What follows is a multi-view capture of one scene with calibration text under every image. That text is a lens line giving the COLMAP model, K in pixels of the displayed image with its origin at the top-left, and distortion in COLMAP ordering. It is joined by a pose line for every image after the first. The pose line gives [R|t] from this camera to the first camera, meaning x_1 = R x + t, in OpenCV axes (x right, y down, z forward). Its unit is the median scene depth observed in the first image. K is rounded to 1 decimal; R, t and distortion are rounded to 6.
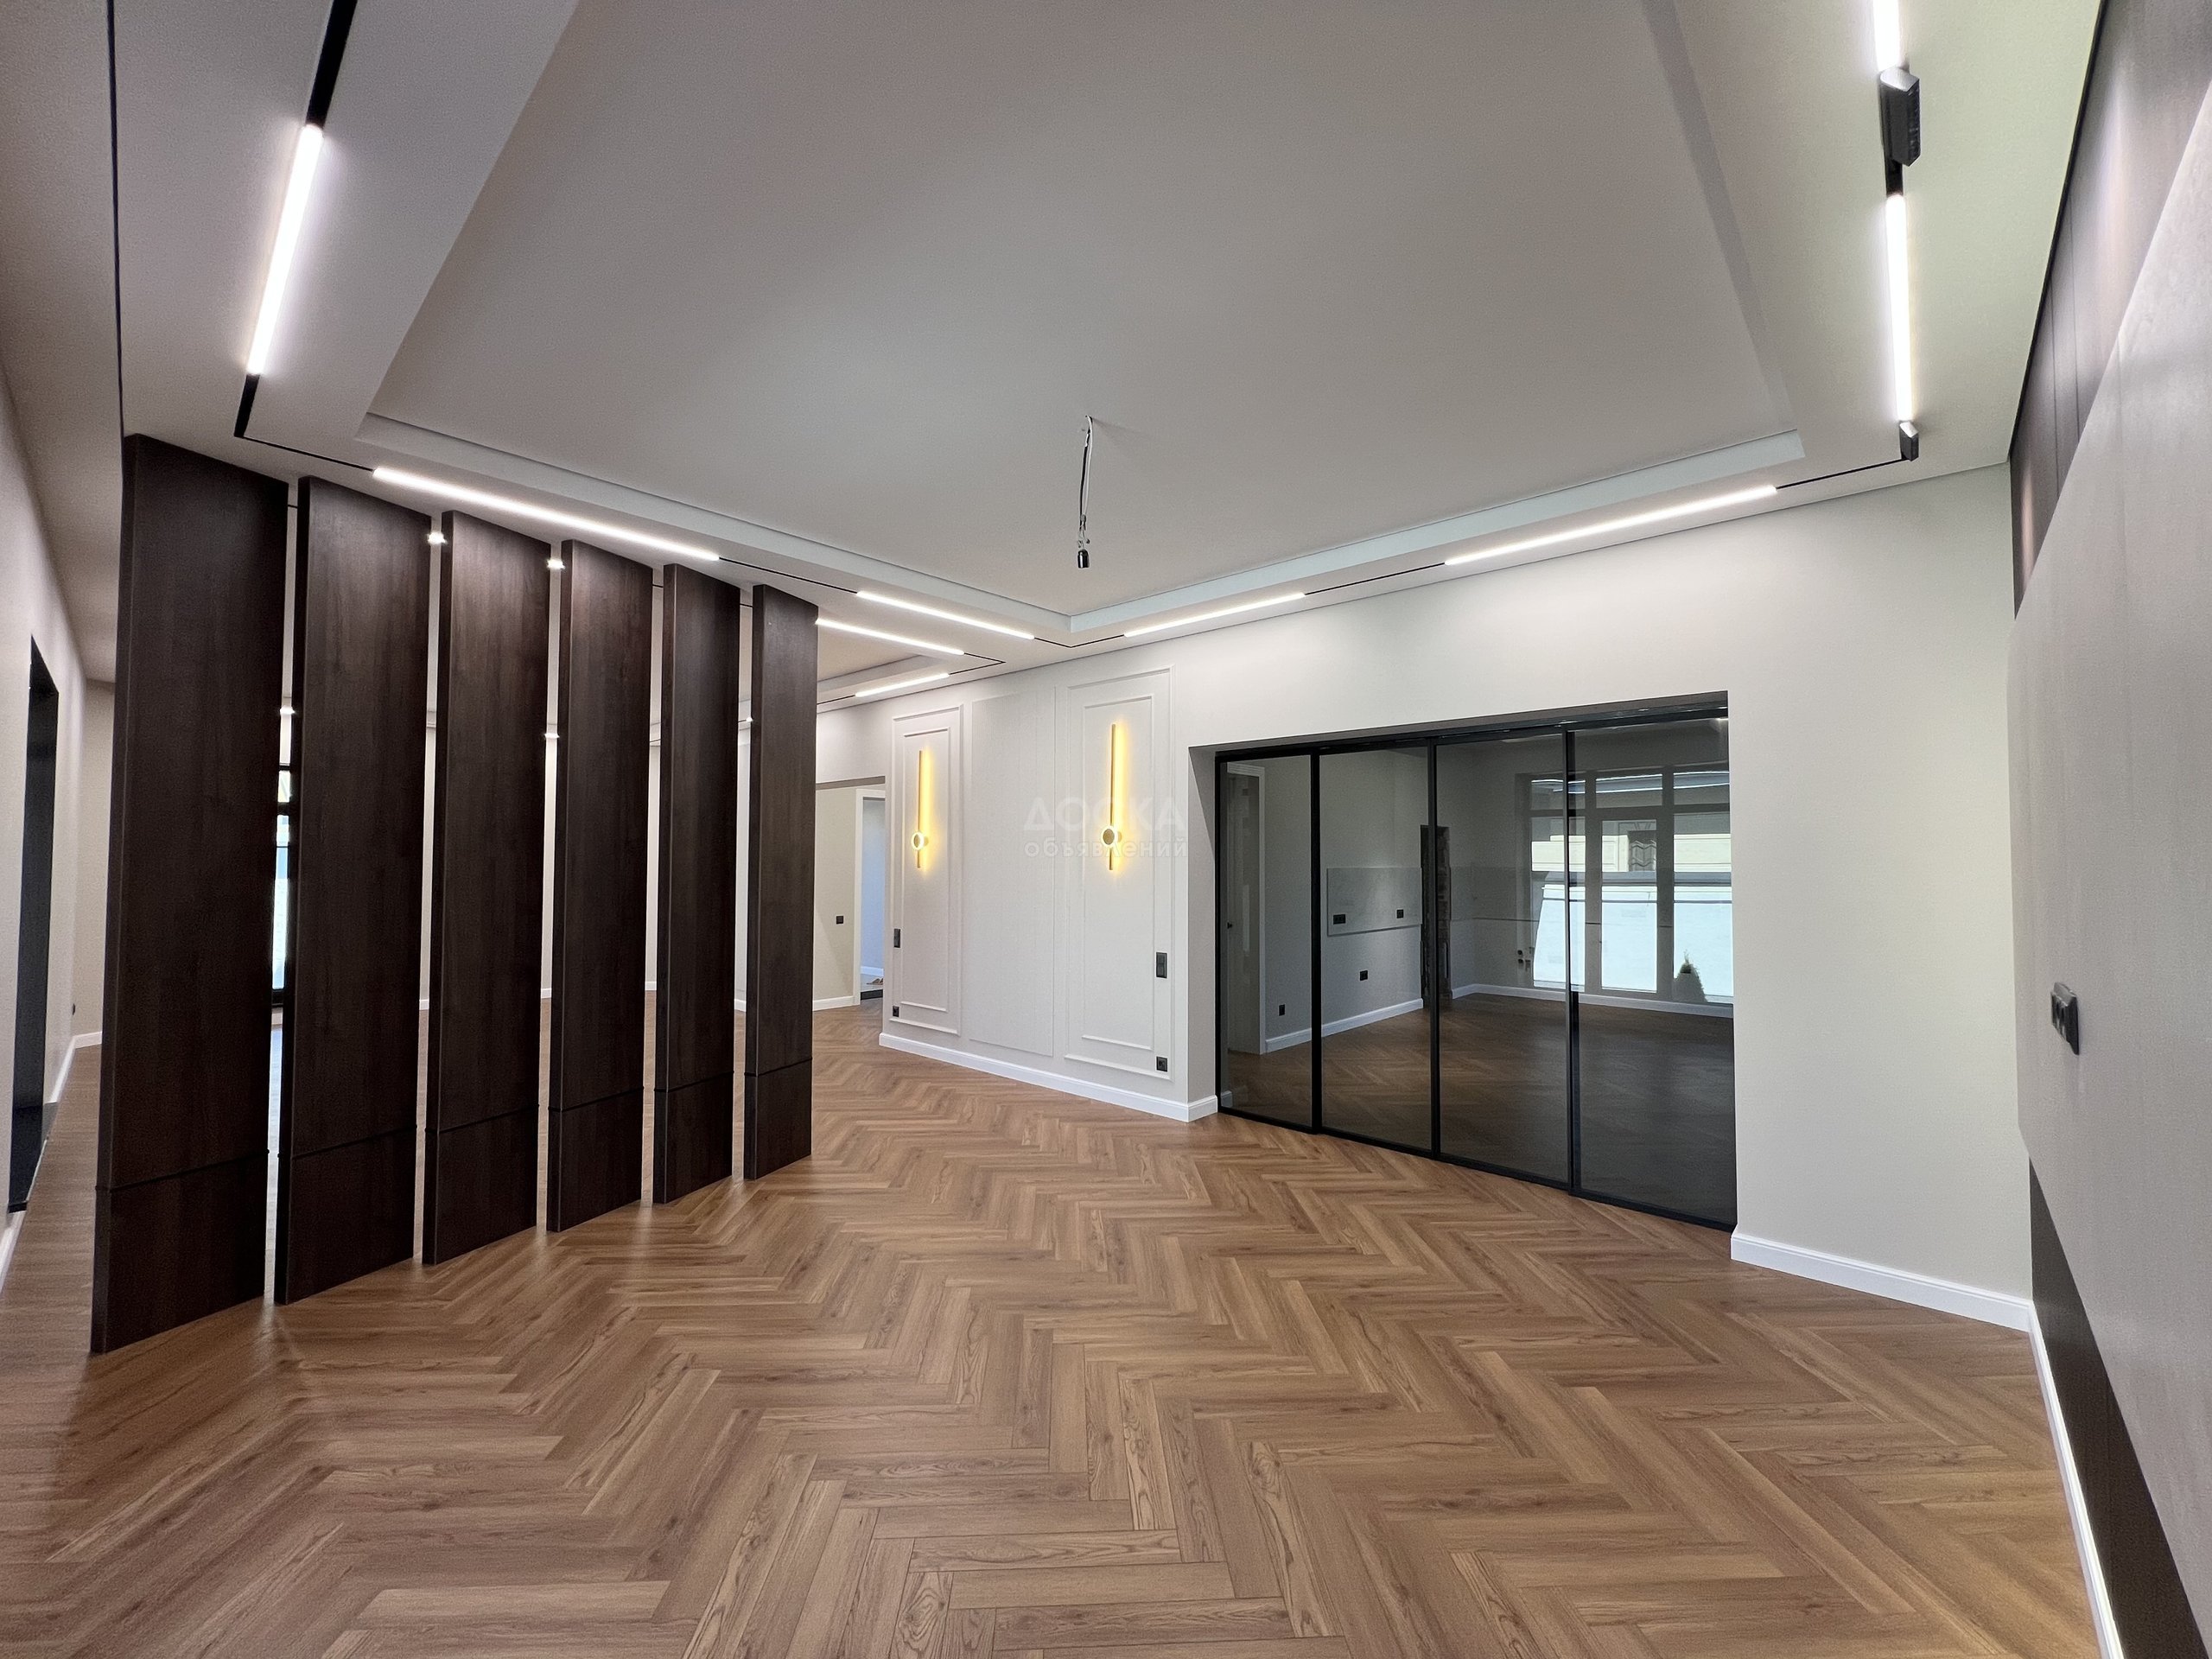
lens RADIAL K [[884.2, 0, 1112.4], [0, 884.2, 853.3], [0, 0, 1]] dist [0.000032, -0.000100]
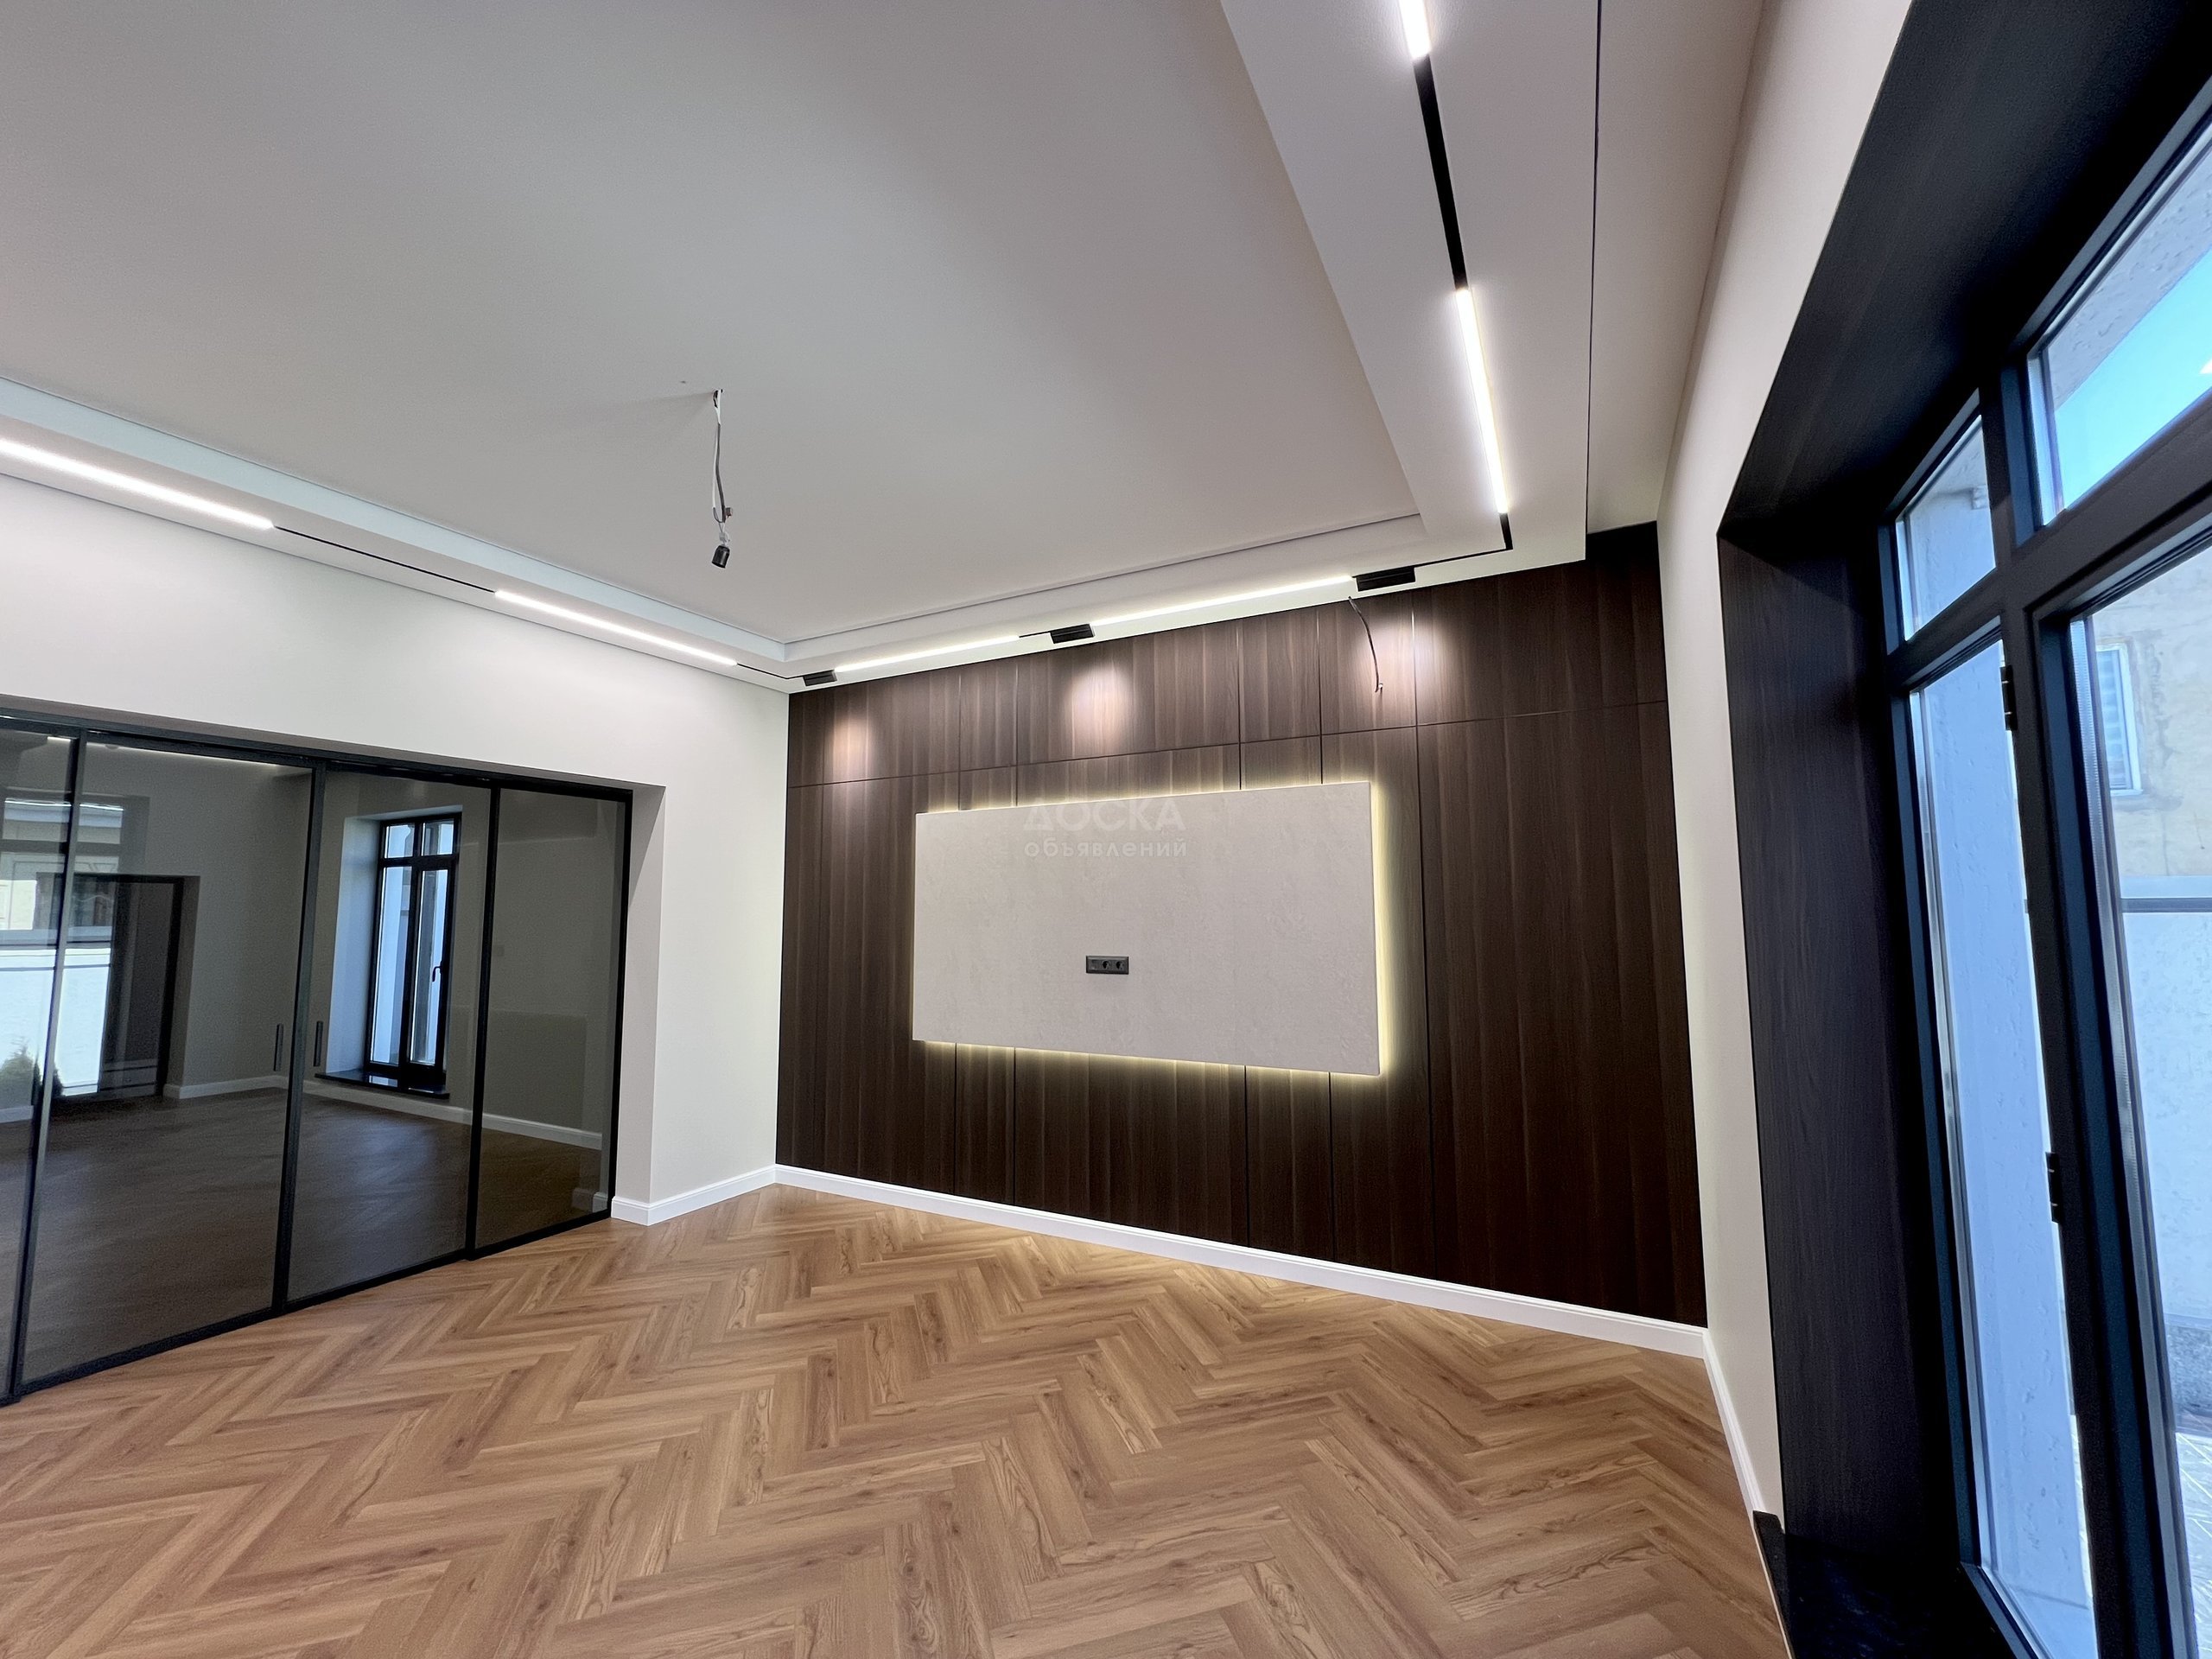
lens RADIAL K [[893.8, 0, 1106.0], [0, 893.8, 829.5], [0, 0, 1]] dist [0.000317, -0.000041]
pose [[-0.244973, 0.089385, 0.965401, -0.657592], [-0.006163, 0.995577, -0.093743, 0.004662], [-0.969510, -0.028914, -0.243338, 0.593875]]
